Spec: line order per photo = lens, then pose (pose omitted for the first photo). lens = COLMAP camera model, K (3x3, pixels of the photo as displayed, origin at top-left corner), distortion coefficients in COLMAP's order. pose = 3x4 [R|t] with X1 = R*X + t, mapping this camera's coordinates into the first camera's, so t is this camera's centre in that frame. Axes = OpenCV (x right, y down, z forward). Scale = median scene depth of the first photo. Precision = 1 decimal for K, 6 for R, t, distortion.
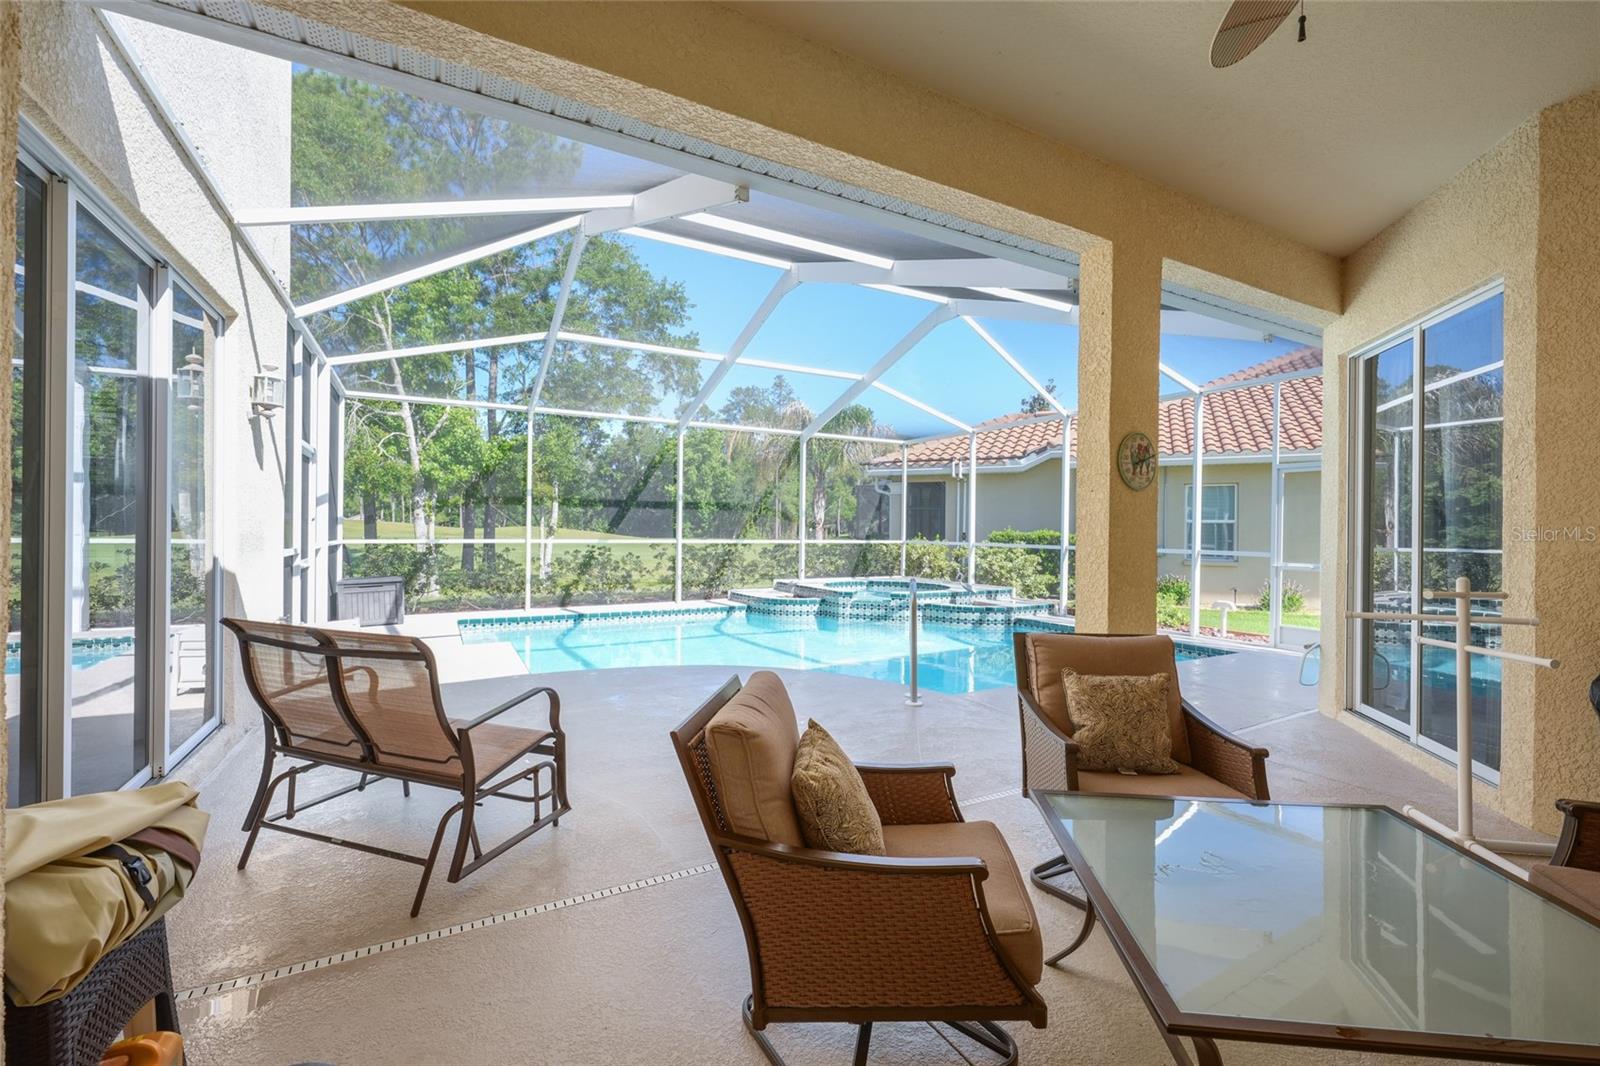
lens RADIAL K [[667.0, 0, 801.1], [0, 667.0, 525.9], [0, 0, 1]] dist [-0.000508, -0.000001]
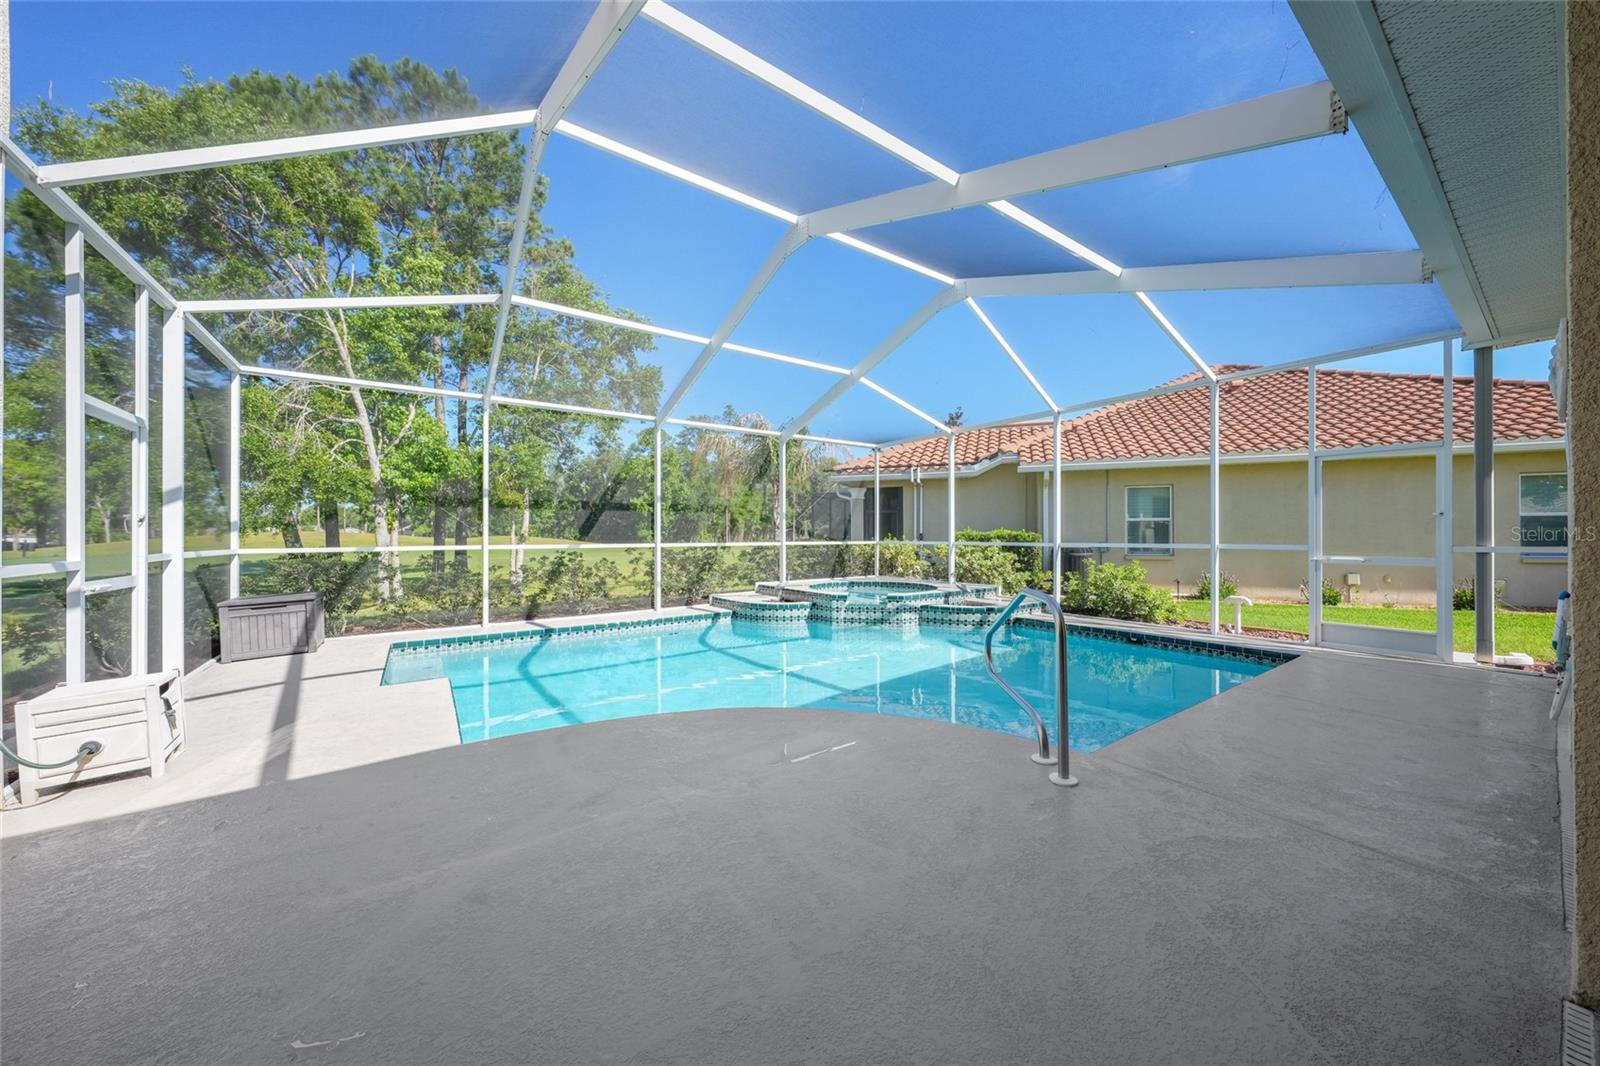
lens RADIAL K [[542.5, 0, 804.7], [0, 542.5, 530.1], [0, 0, 1]] dist [0.000074, -0.000053]
pose [[0.993610, -0.013386, 0.112072, -0.061130], [0.013844, 0.999899, -0.003309, 0.007037], [-0.112016, 0.004839, 0.993695, 0.211199]]
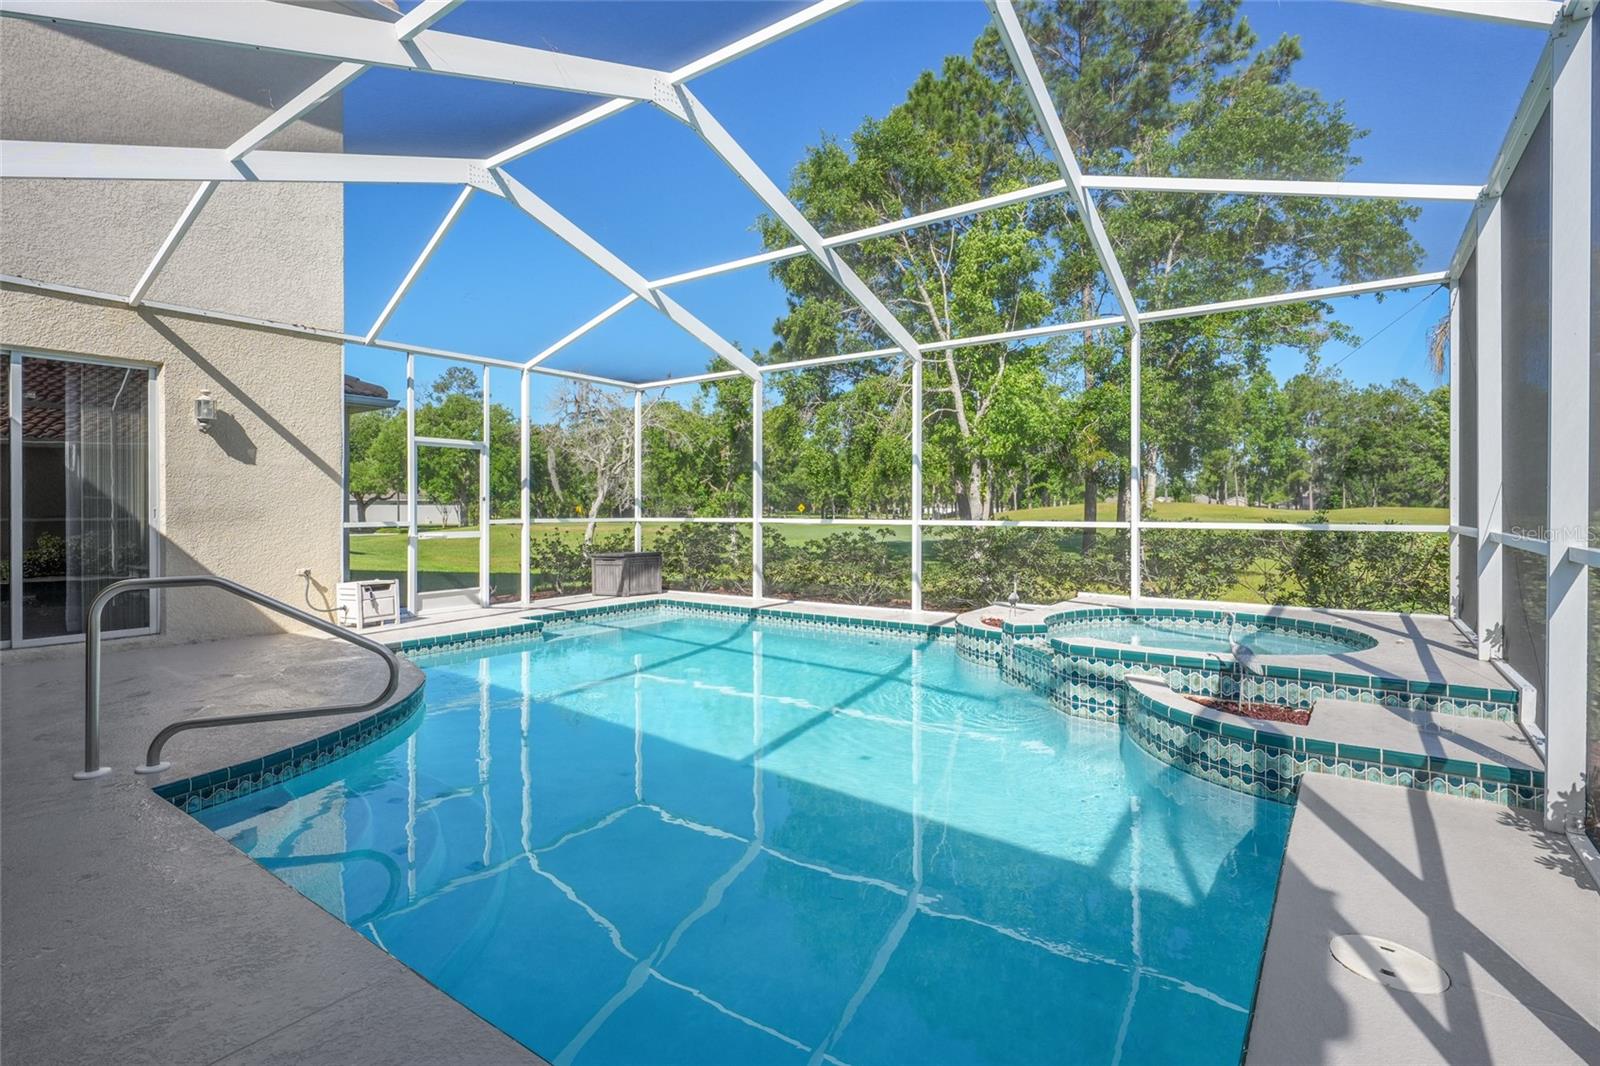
lens RADIAL K [[770.8, 0, 802.6], [0, 770.8, 505.8], [0, 0, 1]] dist [0.001672, 0.000390]
pose [[0.427570, -0.011771, -0.903906, 0.473978], [0.006701, 0.999929, -0.009851, 0.012872], [0.903957, -0.001845, 0.427618, 0.551119]]
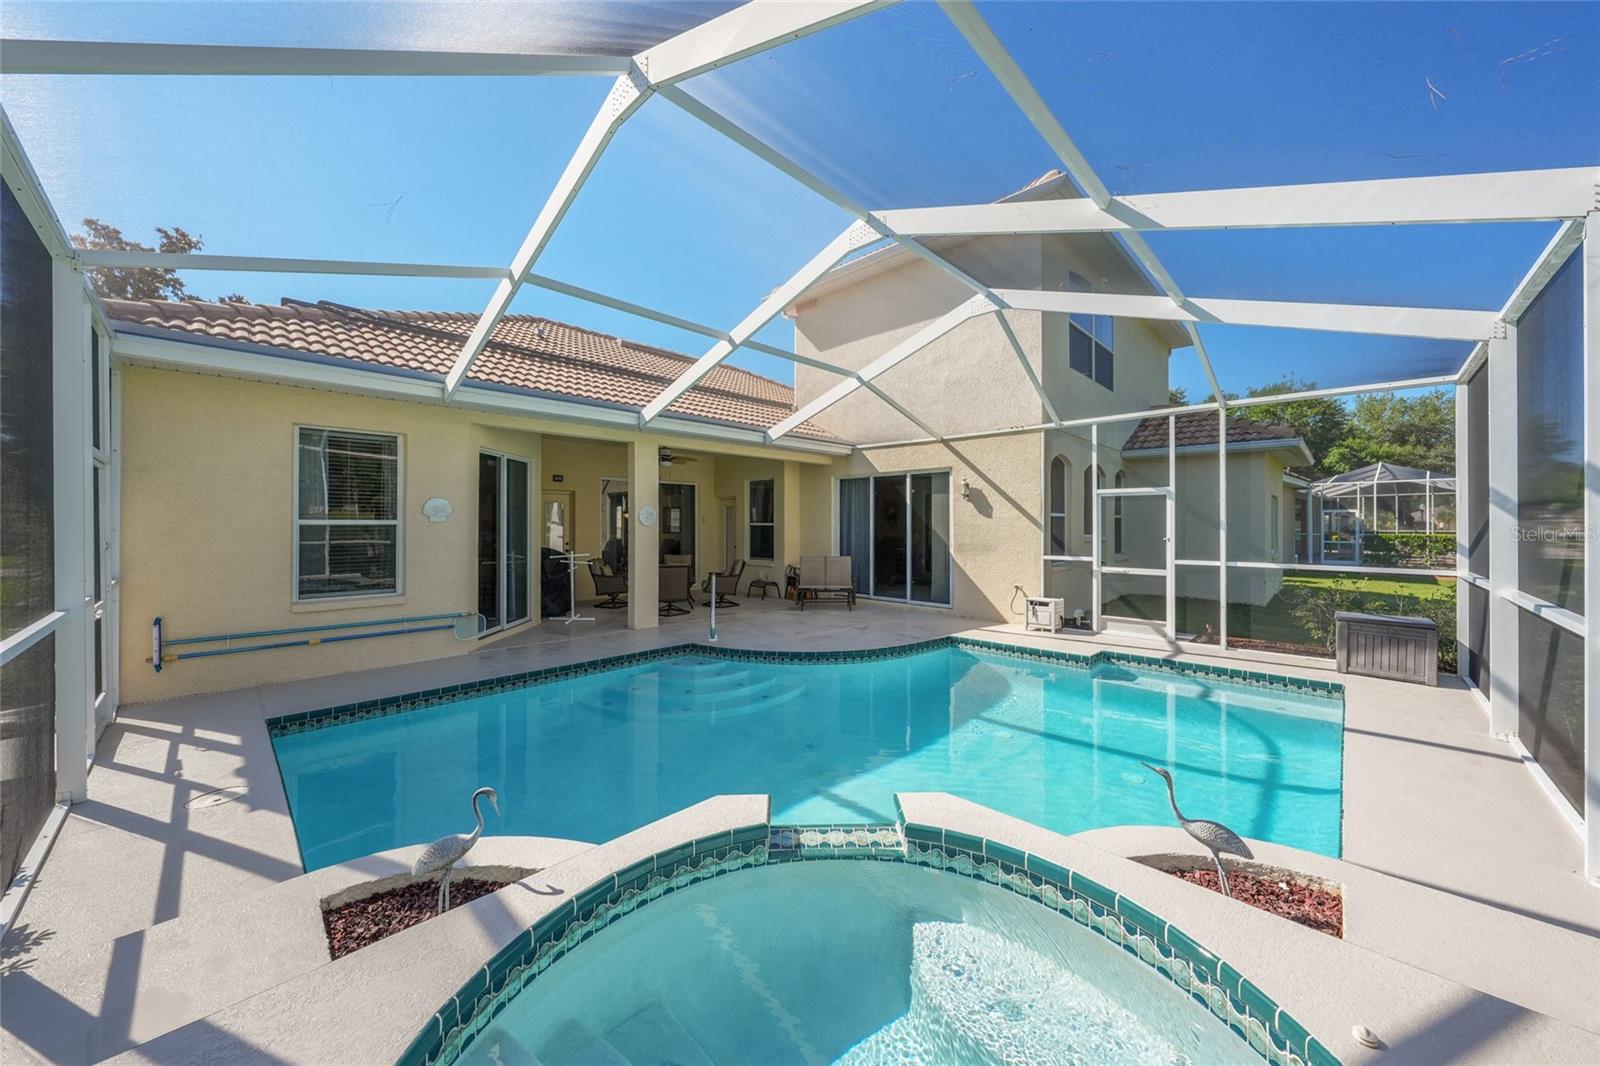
lens RADIAL K [[567.5, 0, 800.0], [0, 567.5, 524.1], [0, 0, 1]] dist [-0.000230, -0.000057]
pose [[-0.954725, -0.009328, -0.297342, 0.176047], [-0.009493, 0.999955, -0.000890, -0.020318], [0.297337, 0.001973, -0.954771, 1.107117]]
